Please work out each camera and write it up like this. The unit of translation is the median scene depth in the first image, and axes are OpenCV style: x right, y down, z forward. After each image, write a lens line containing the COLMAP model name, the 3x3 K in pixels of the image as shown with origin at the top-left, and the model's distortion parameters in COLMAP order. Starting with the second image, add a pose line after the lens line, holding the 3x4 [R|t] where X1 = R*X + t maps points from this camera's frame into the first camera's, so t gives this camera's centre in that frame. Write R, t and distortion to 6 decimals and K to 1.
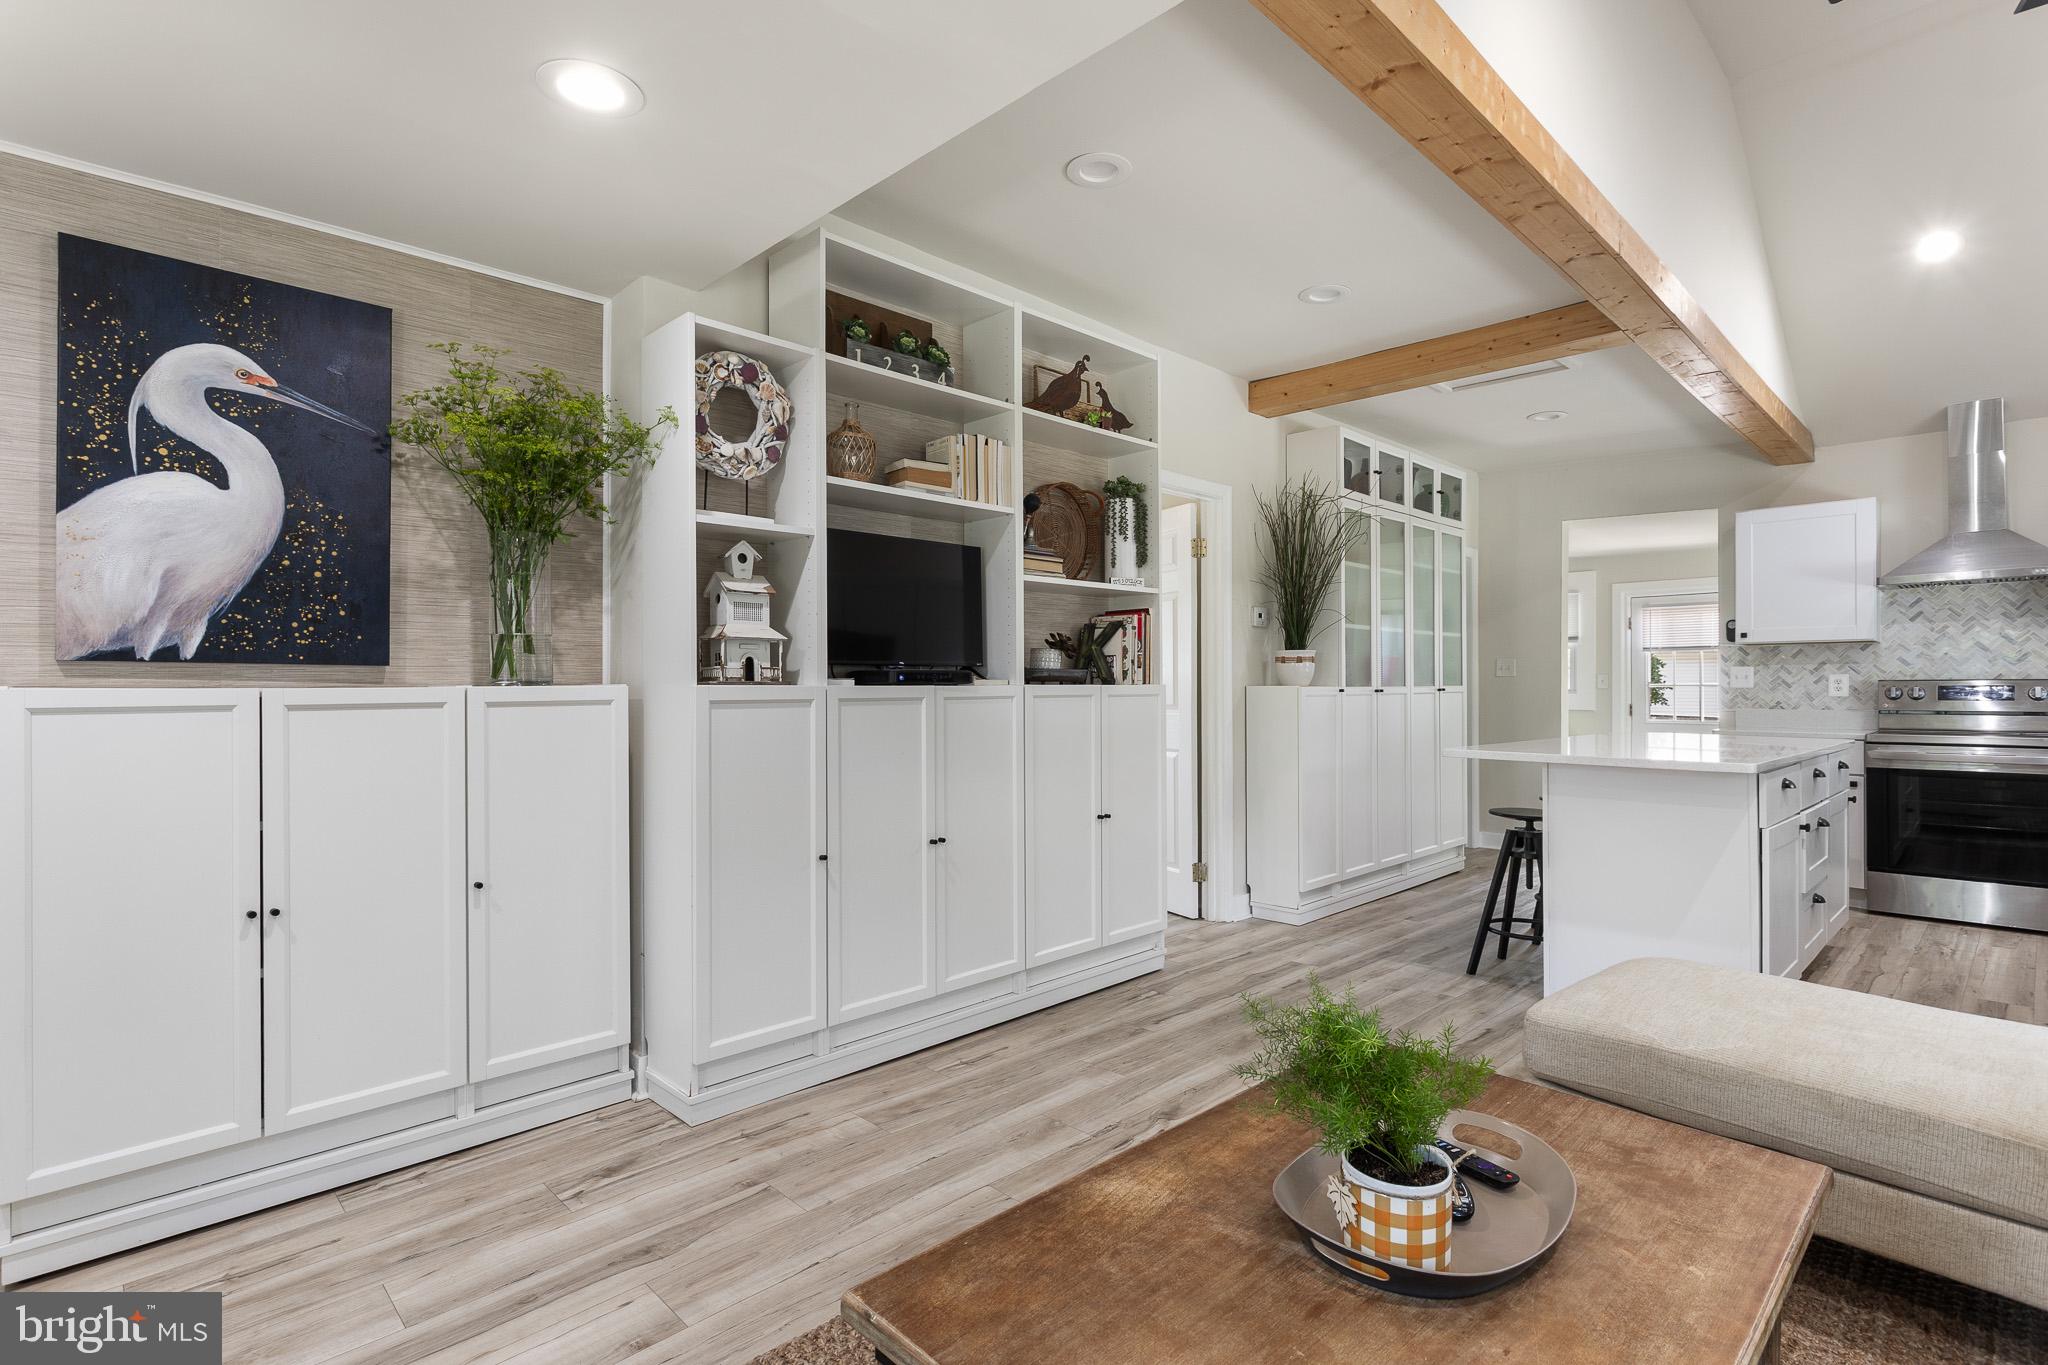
lens RADIAL K [[987.9, 0, 1024.0], [0, 987.9, 682.5], [0, 0, 1]] dist [0.005535, 0.000287]
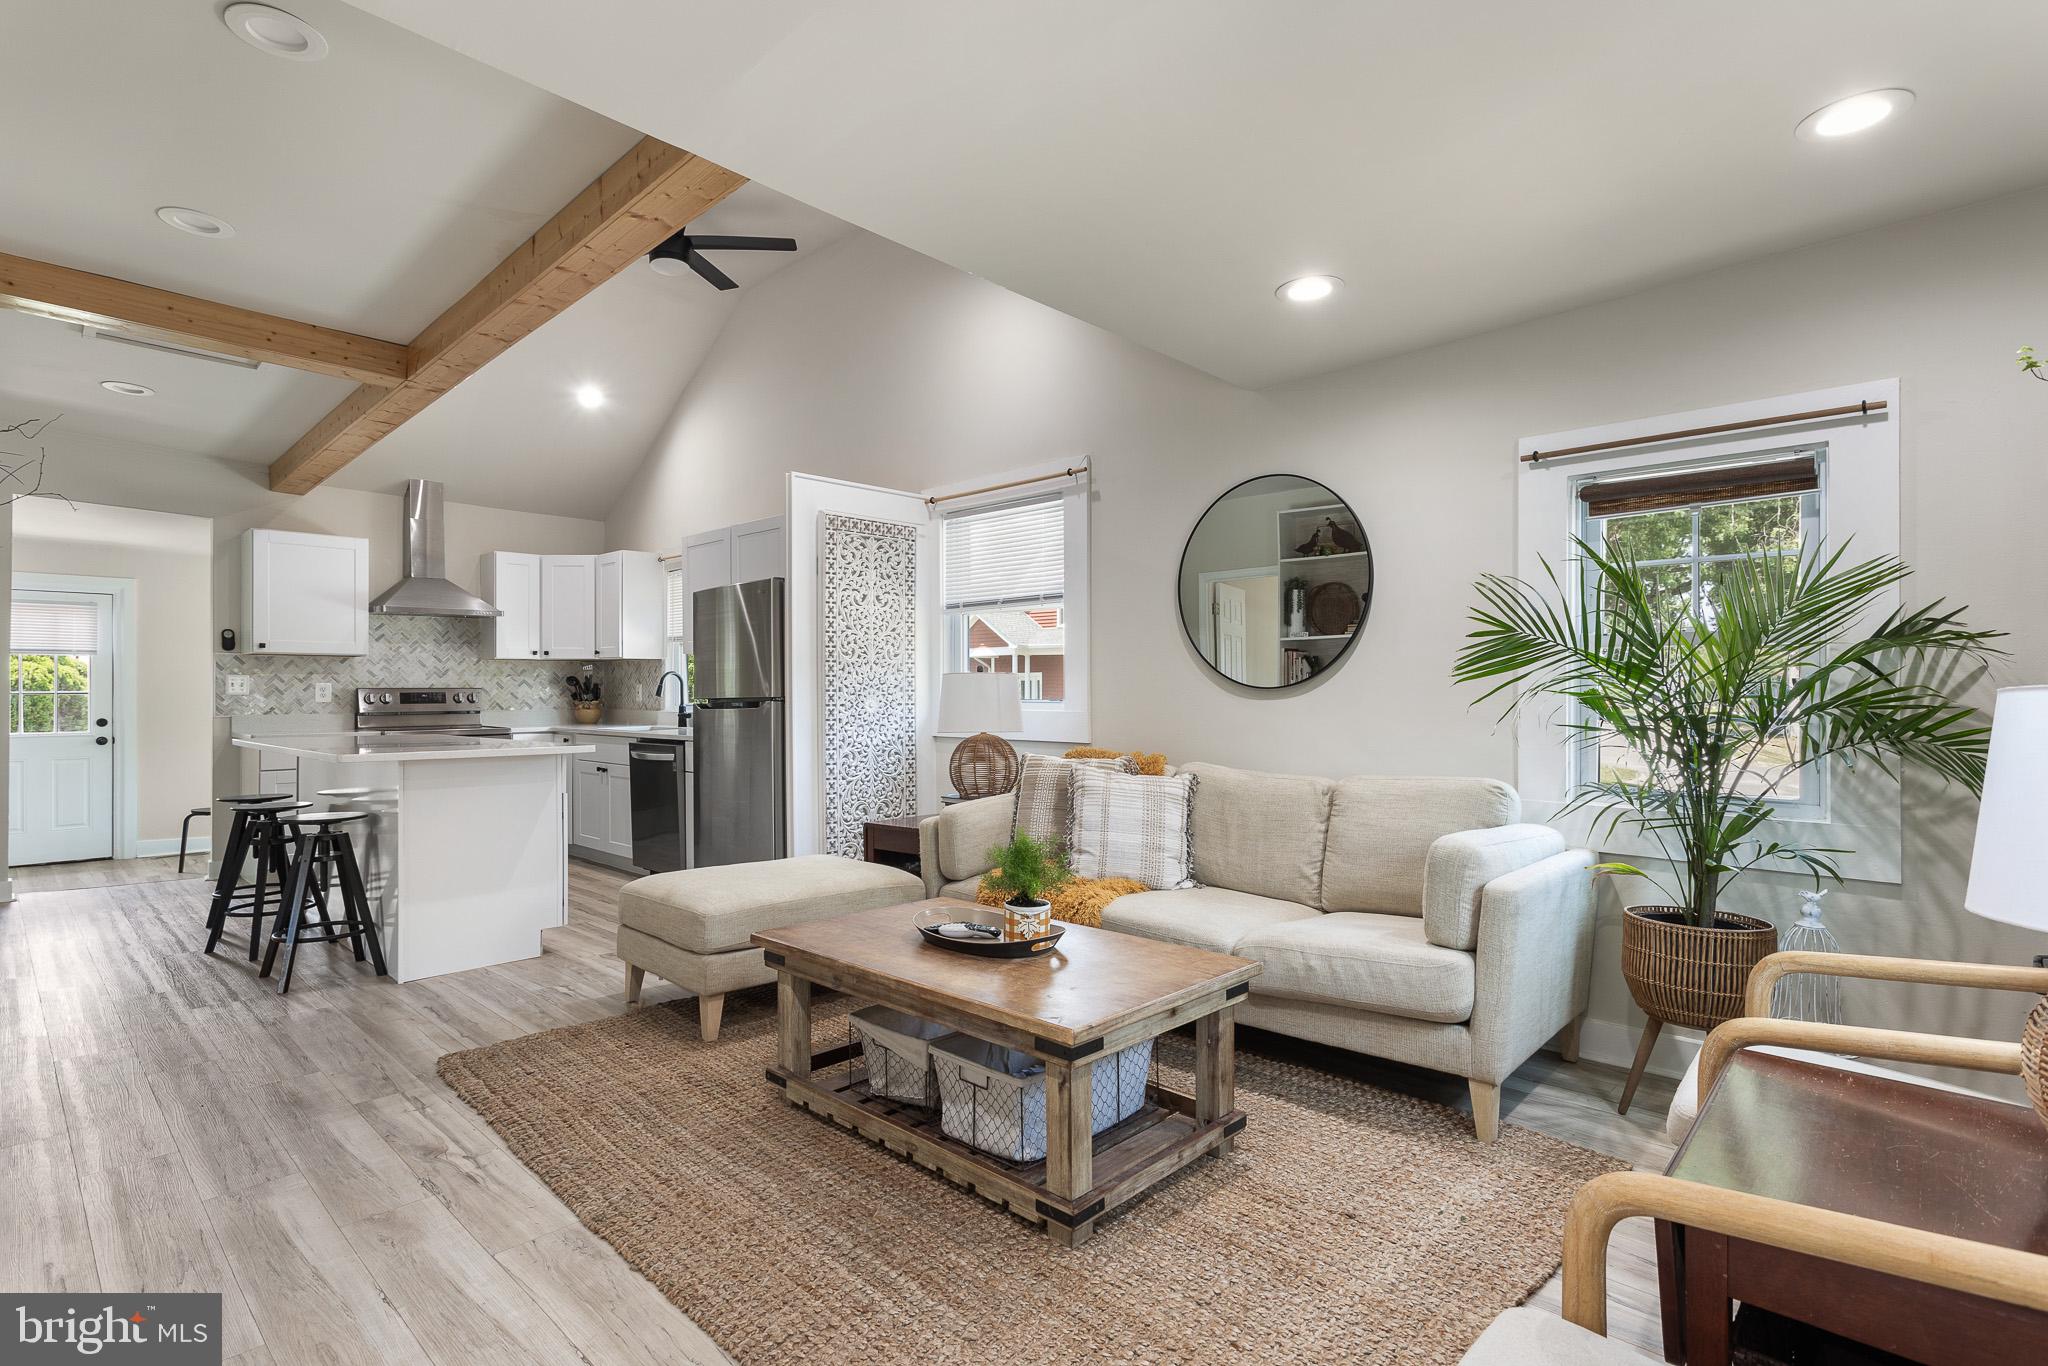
lens RADIAL K [[994.1, 0, 1019.3], [0, 994.1, 684.6], [0, 0, 1]] dist [0.000091, 0.000375]
pose [[-0.037370, 0.008277, 0.999267, -0.533993], [-0.000681, 0.999965, -0.008308, 0.004075], [-0.999301, -0.000991, -0.037363, 0.320642]]
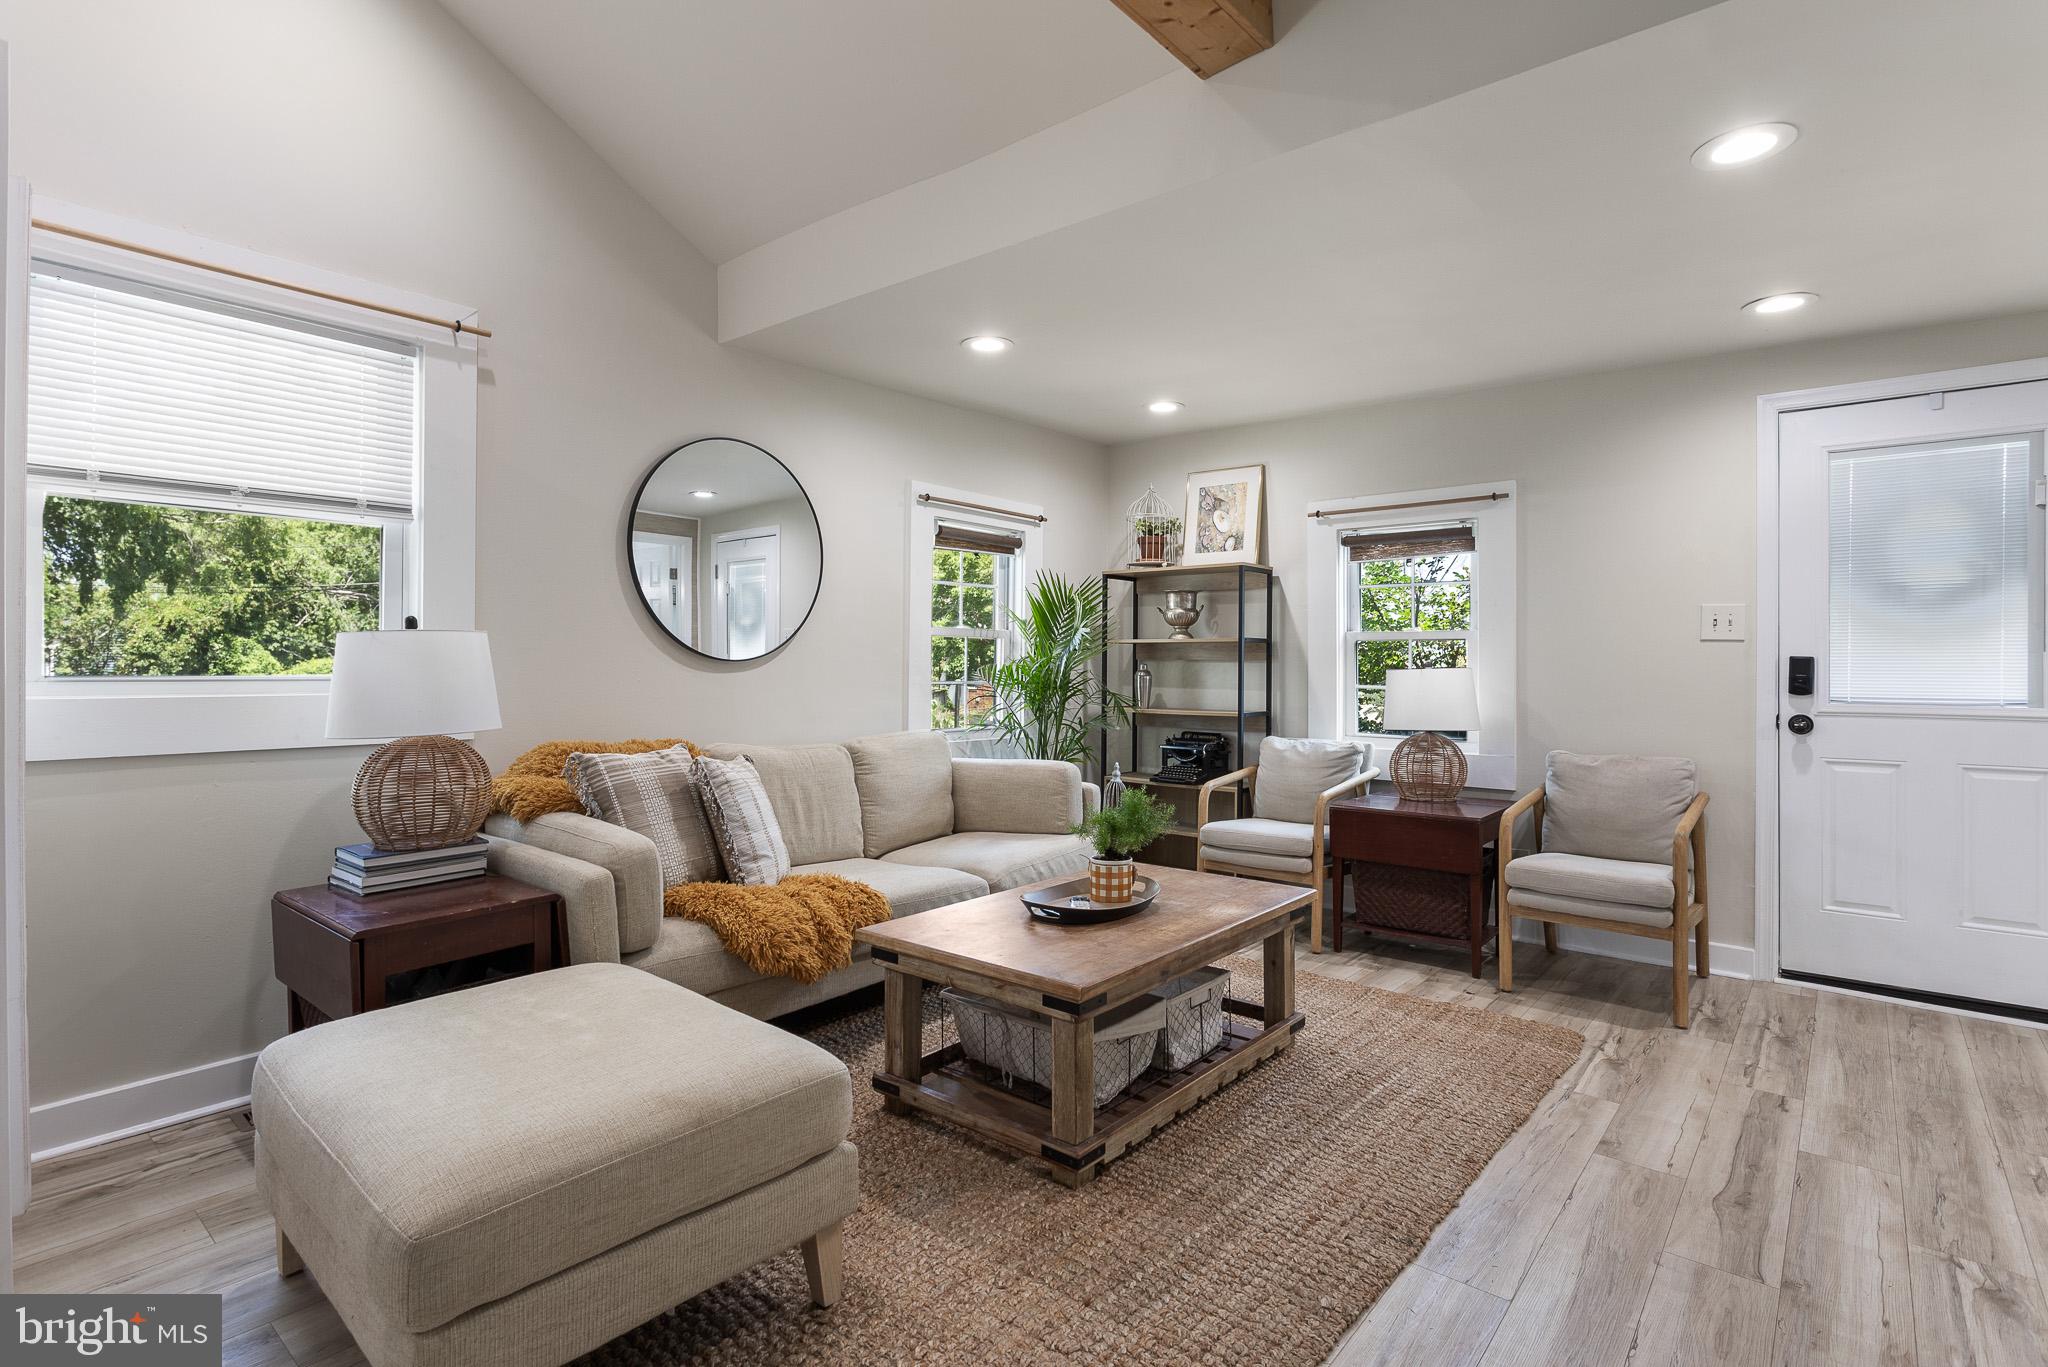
lens RADIAL K [[992.1, 0, 1023.5], [0, 992.1, 659.8], [0, 0, 1]] dist [0.000784, 0.001876]
pose [[-0.995119, -0.005431, -0.098529, 0.242744], [-0.004758, 0.999964, -0.007071, 0.003784], [0.098564, -0.006568, -0.995109, 0.991577]]
